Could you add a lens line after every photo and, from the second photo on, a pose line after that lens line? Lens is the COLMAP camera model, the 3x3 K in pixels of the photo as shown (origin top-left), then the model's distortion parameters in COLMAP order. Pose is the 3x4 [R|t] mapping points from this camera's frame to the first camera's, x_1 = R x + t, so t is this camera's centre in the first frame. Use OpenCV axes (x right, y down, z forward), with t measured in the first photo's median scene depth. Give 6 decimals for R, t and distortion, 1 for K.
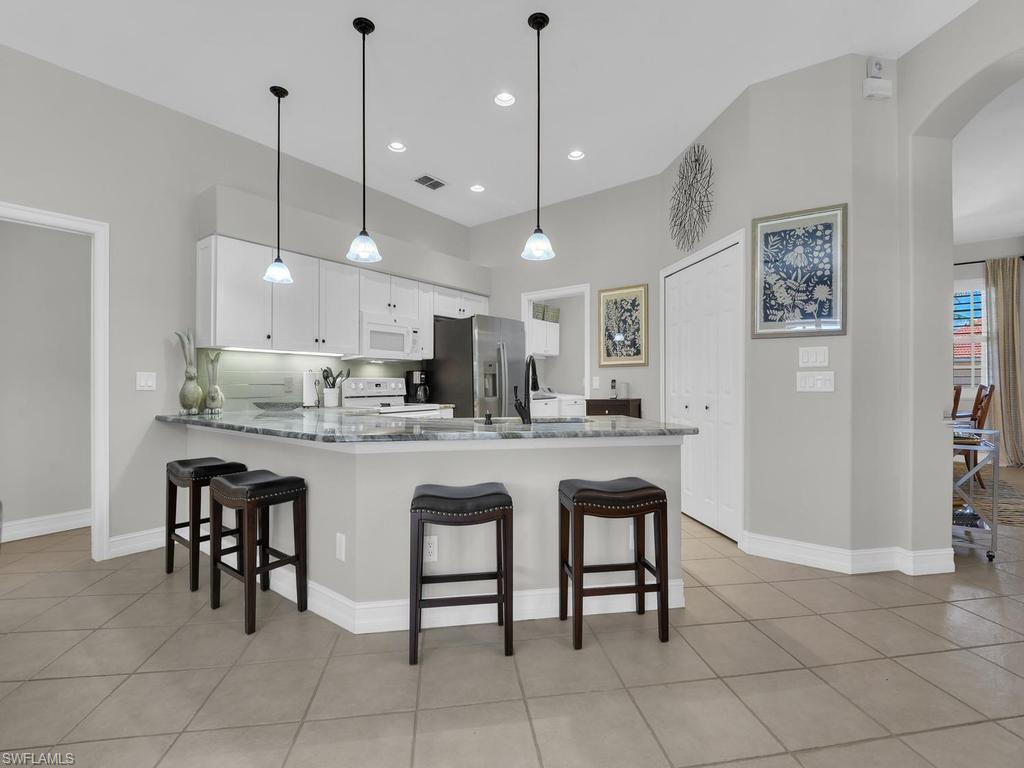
lens RADIAL K [[471.5, 0, 487.9], [0, 471.5, 390.5], [0, 0, 1]] dist [-0.012741, -0.005480]
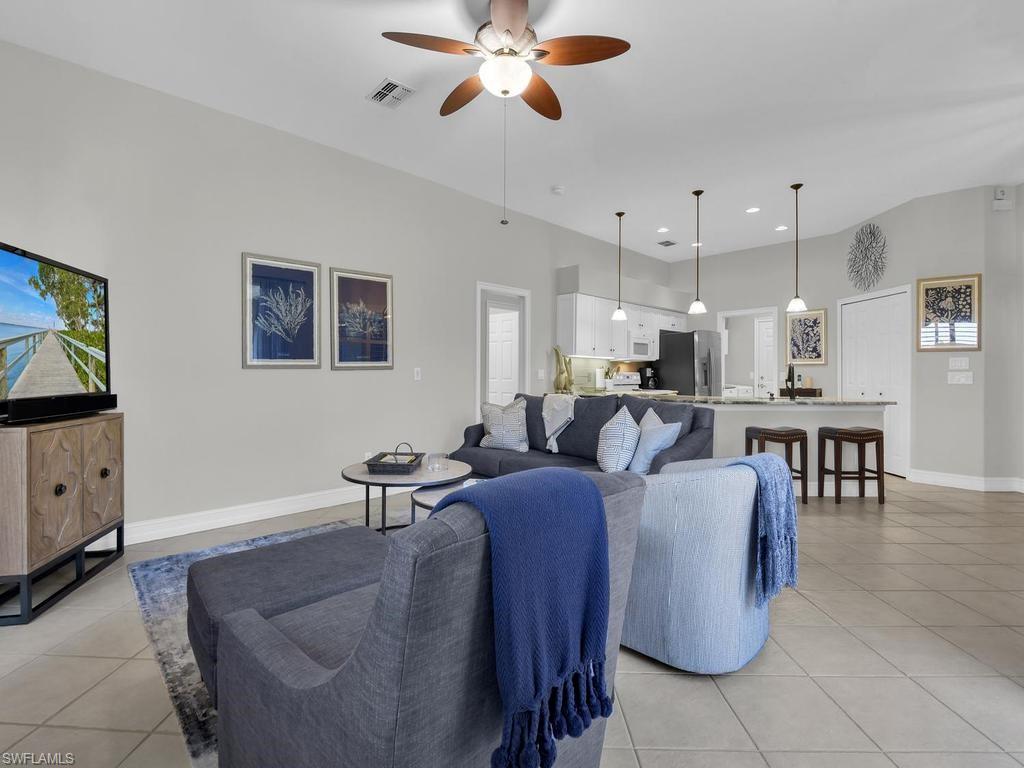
lens RADIAL K [[471.5, 0, 491.9], [0, 471.5, 377.8], [0, 0, 1]] dist [-0.012741, -0.005480]
pose [[0.986942, 0.005753, -0.160975, -0.590048], [-0.006577, 0.999968, -0.004584, -0.000930], [0.160943, 0.005582, 0.986948, -0.776654]]
